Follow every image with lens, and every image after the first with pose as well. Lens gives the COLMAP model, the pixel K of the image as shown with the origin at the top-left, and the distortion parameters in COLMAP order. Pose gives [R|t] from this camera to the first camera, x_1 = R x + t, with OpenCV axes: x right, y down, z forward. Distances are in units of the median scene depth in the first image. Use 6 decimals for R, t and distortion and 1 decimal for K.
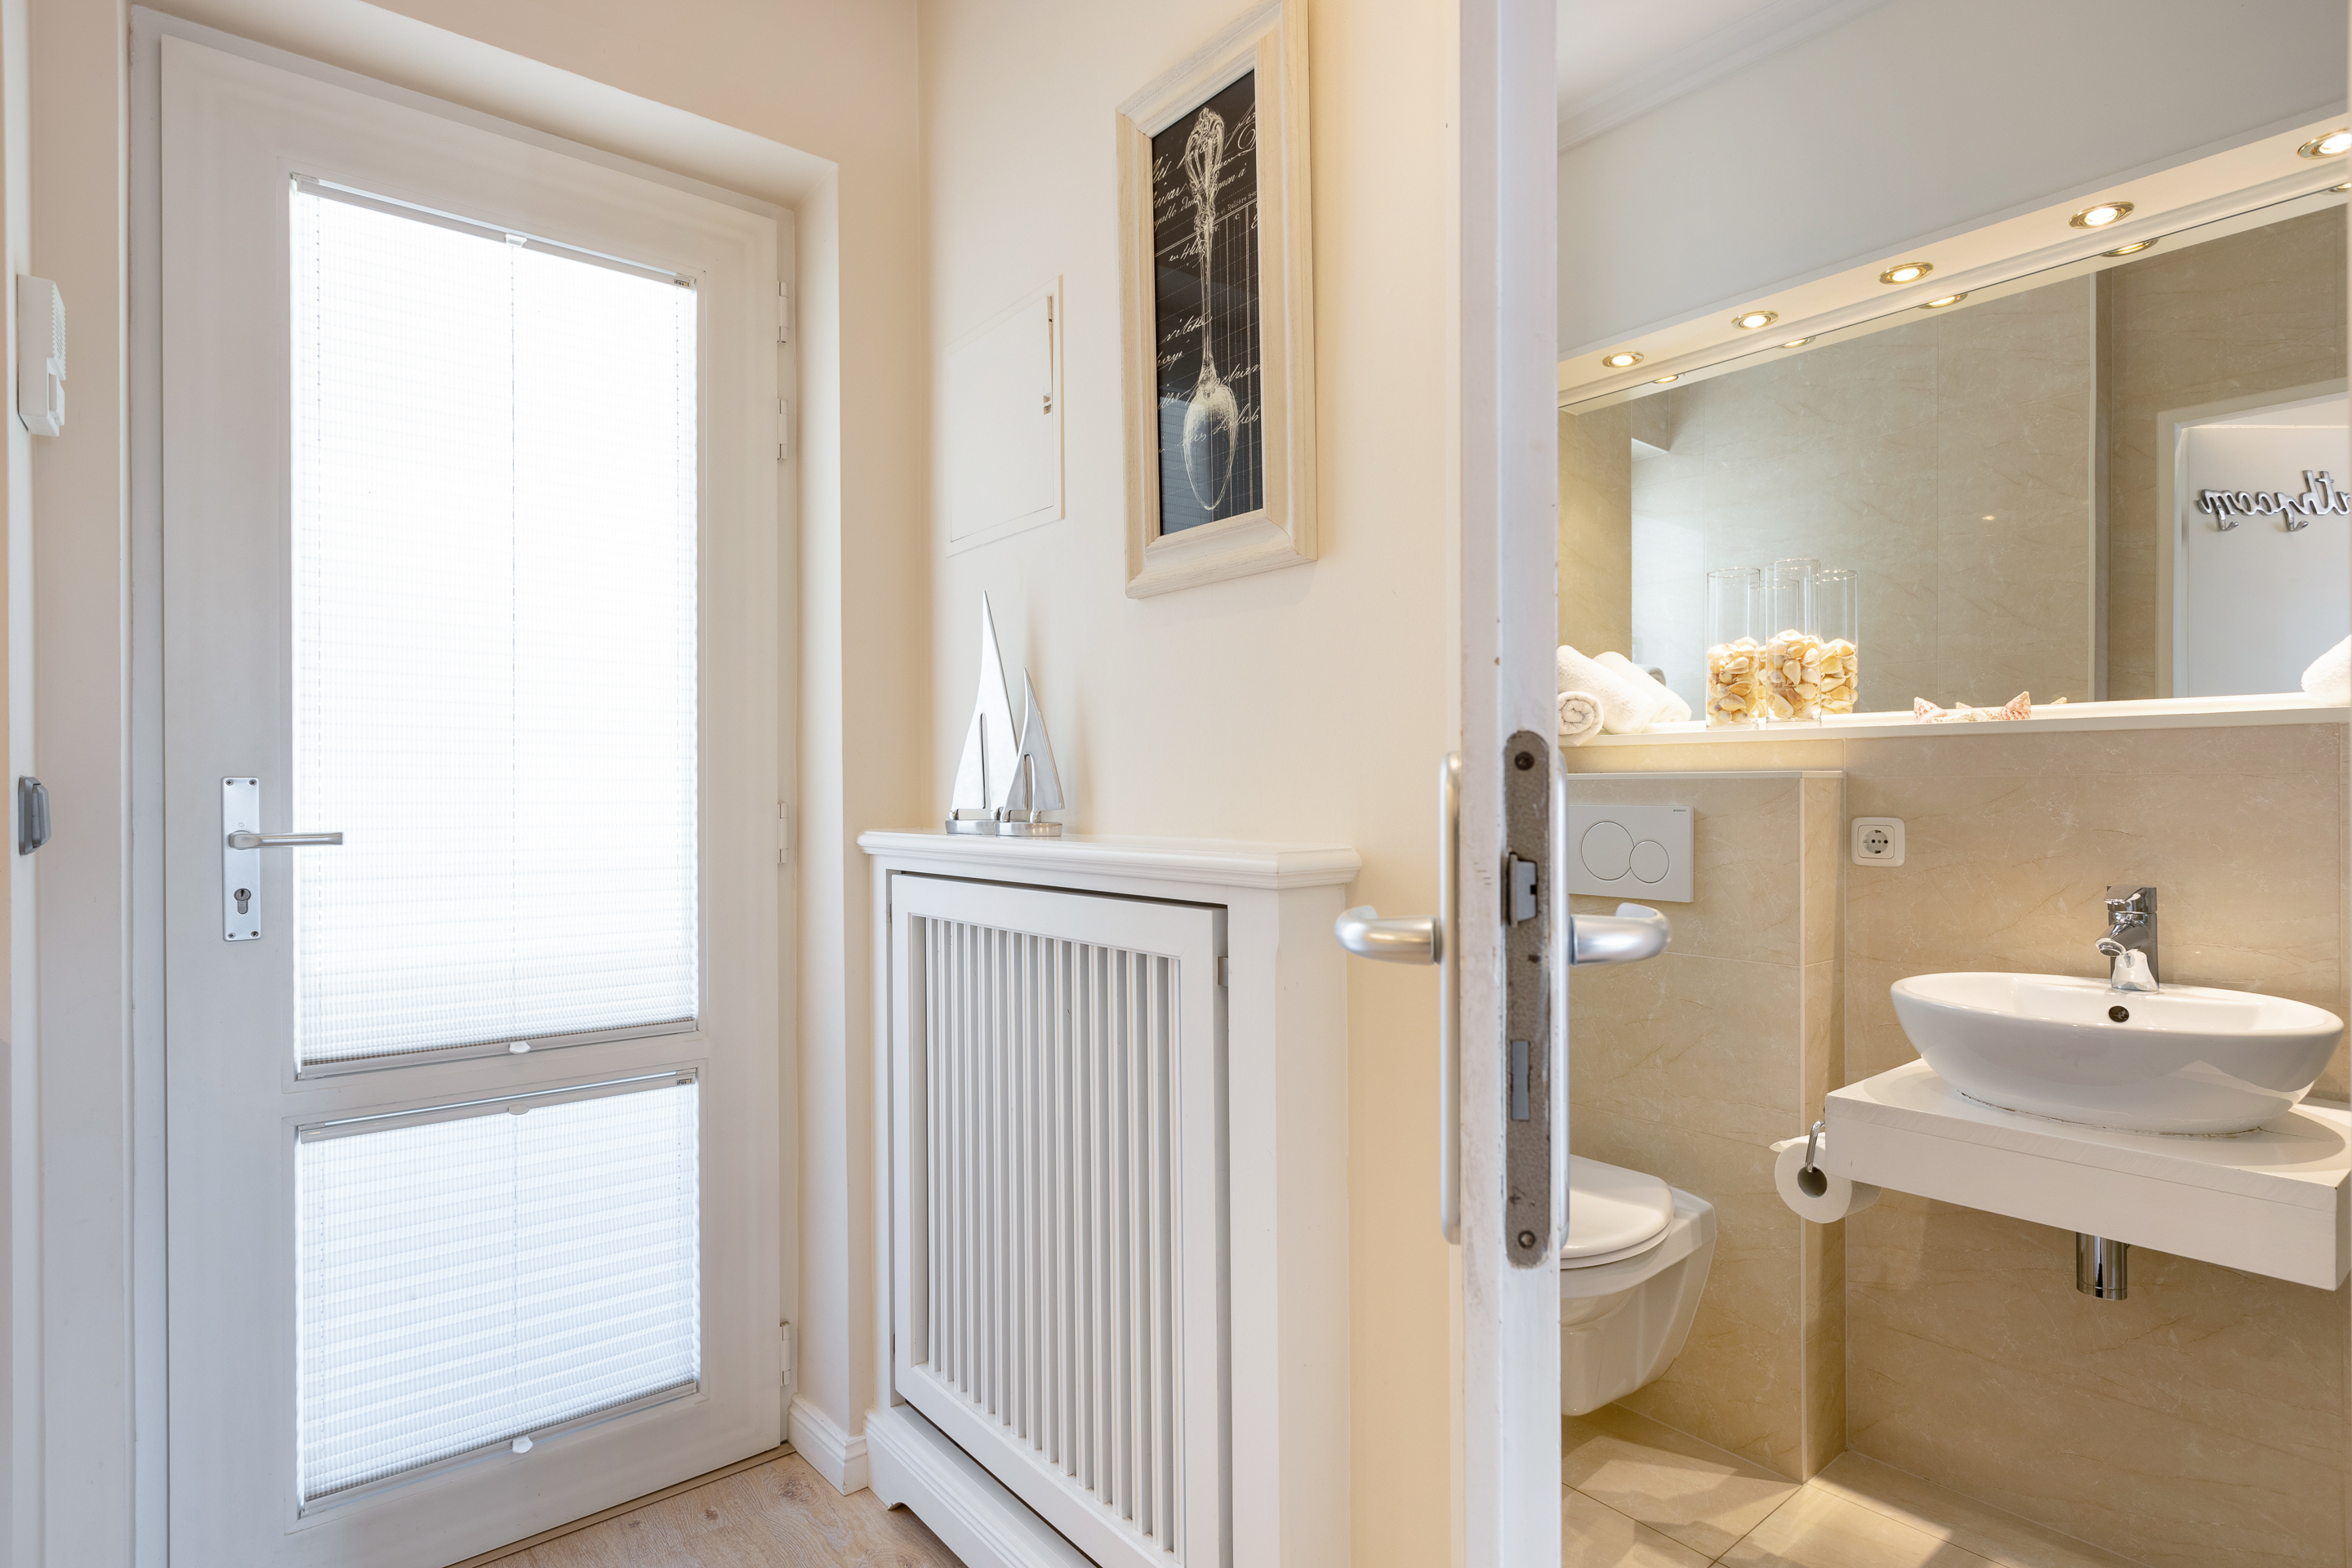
lens RADIAL K [[1208.1, 0, 1209.2], [0, 1208.1, 792.0], [0, 0, 1]] dist [0.006989, -0.002922]
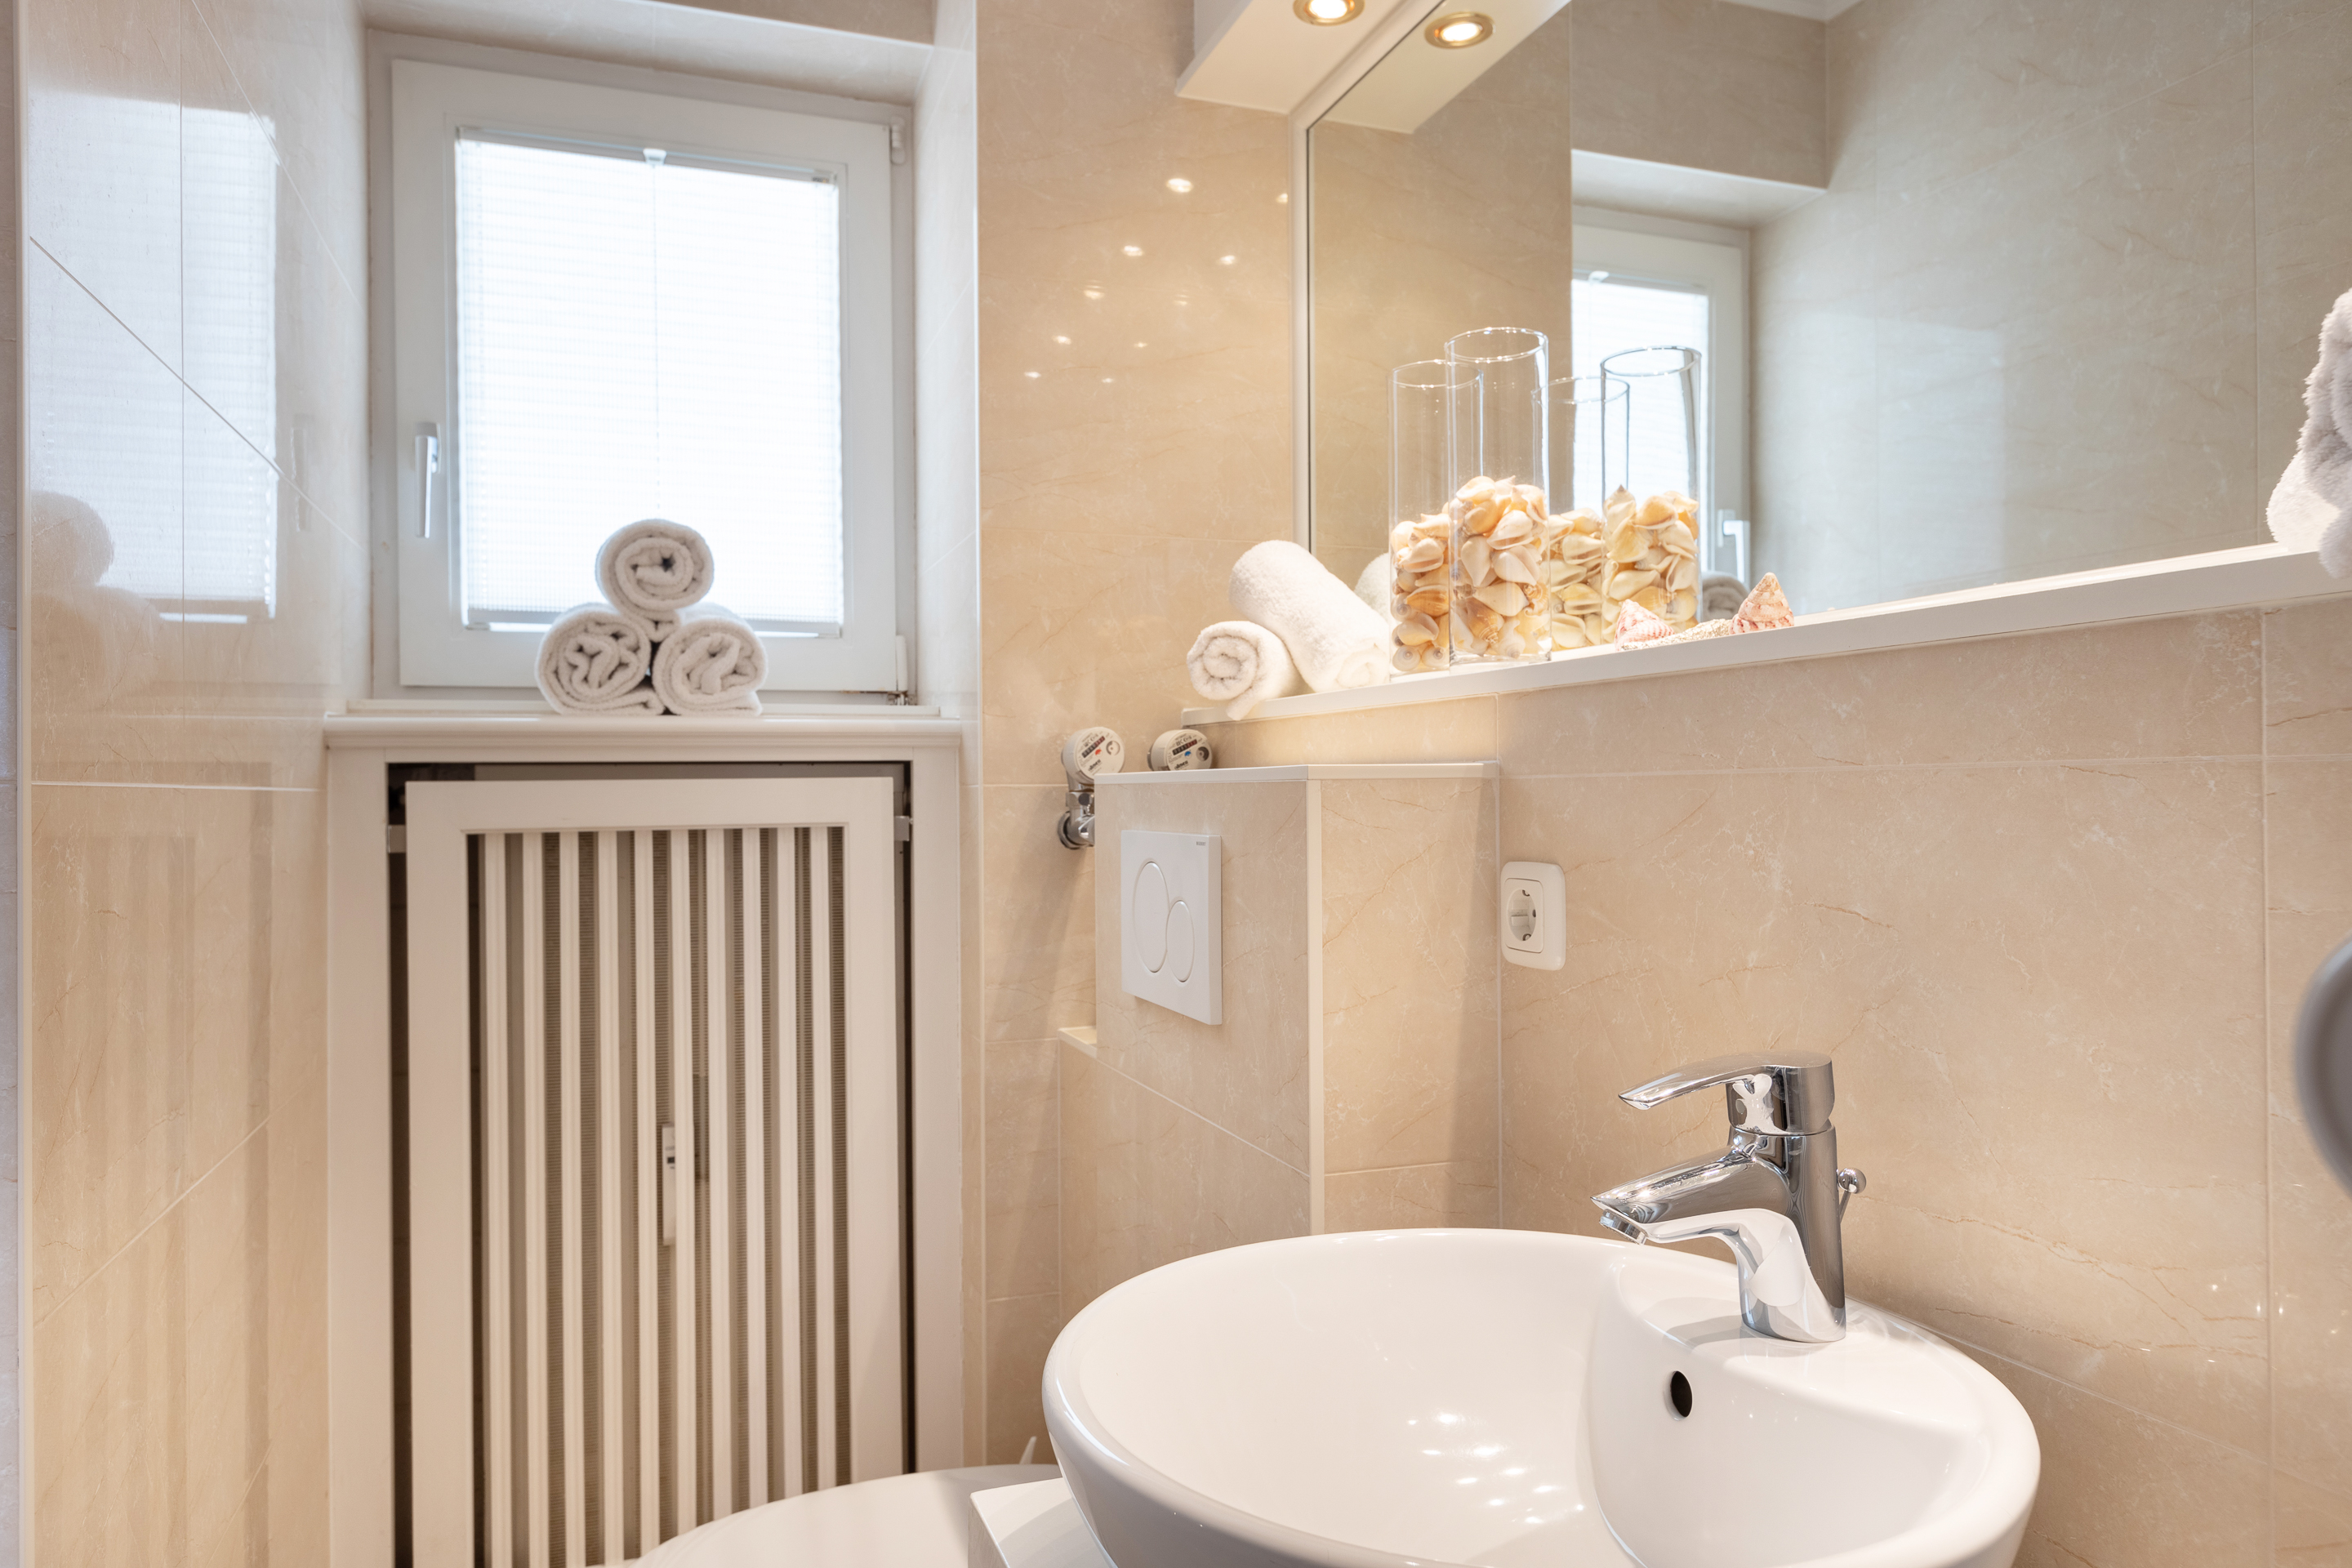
lens RADIAL K [[1559.1, 0, 1171.4], [0, 1559.1, 776.5], [0, 0, 1]] dist [-0.004210, 0.002177]
pose [[0.932840, -0.008367, -0.360194, 0.595032], [0.004928, 0.999933, -0.010464, -0.005941], [0.360257, 0.007986, 0.932819, 0.366943]]
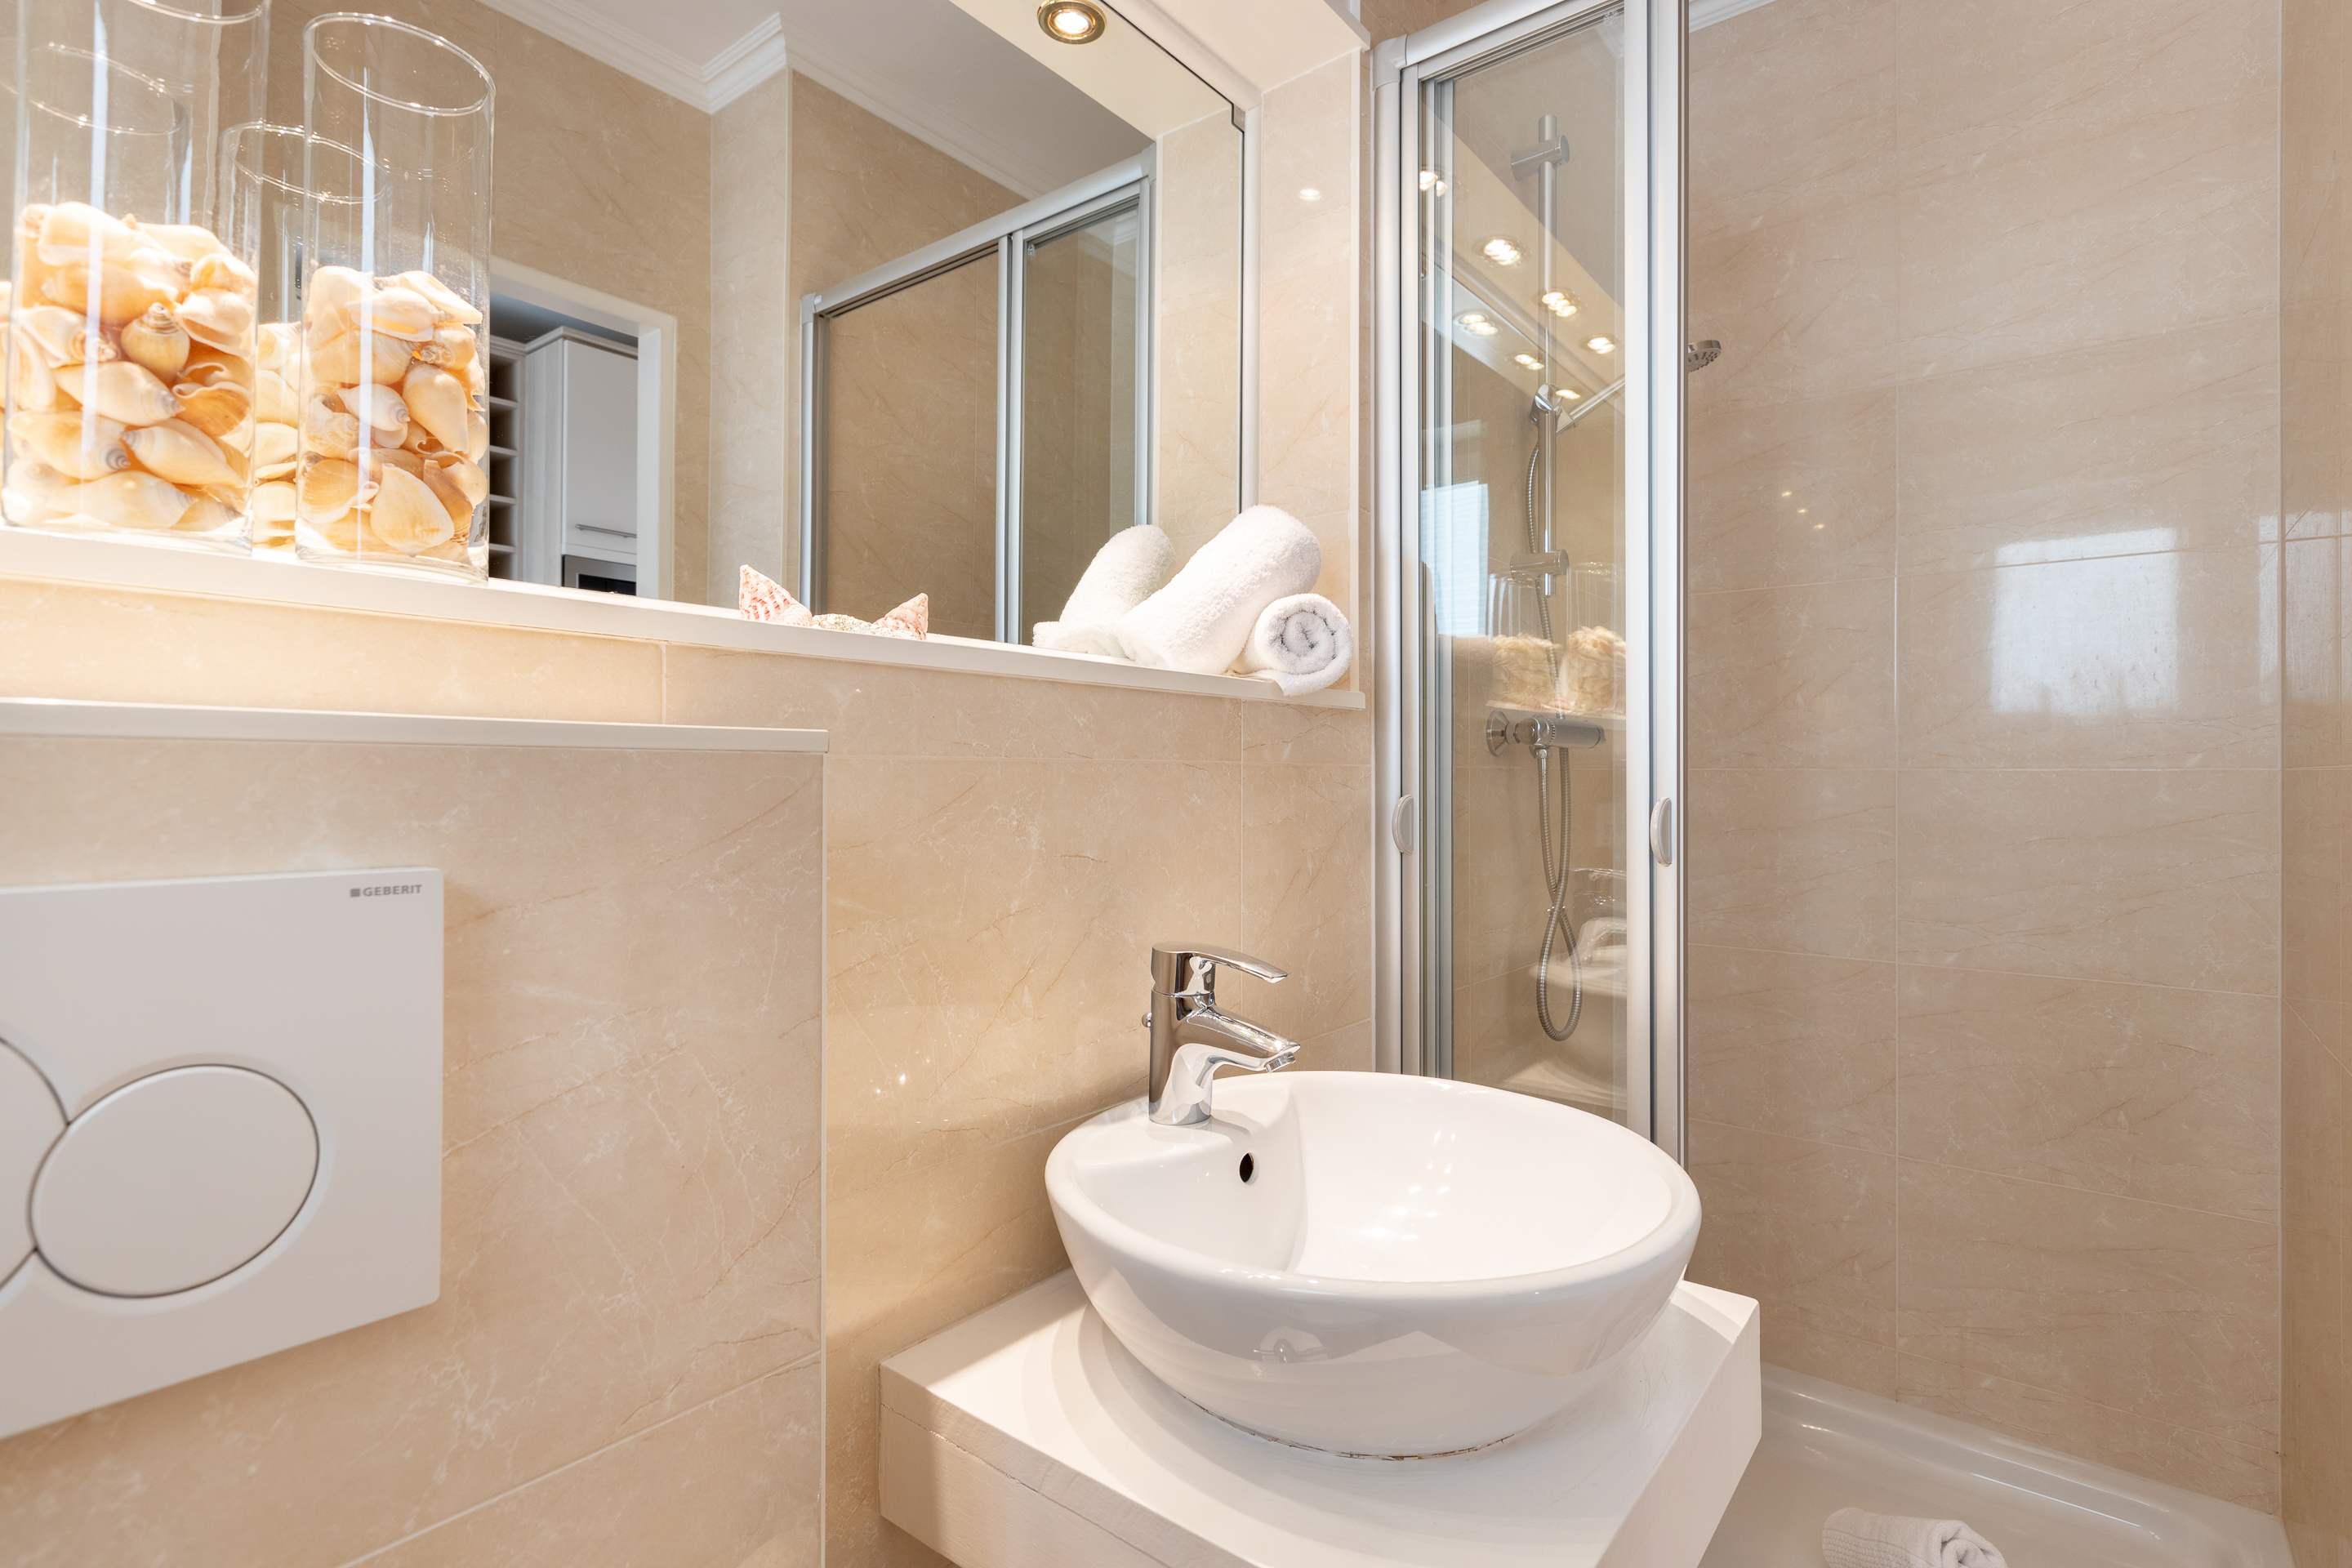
lens RADIAL K [[1148.4, 0, 1159.2], [0, 1148.4, 770.2], [0, 0, 1]] dist [-0.006086, 0.000515]
pose [[-0.186832, 0.008232, 0.982357, 0.160125], [-0.000279, 0.999964, -0.008433, -0.003773], [-0.982392, -0.001850, -0.186824, 0.875257]]
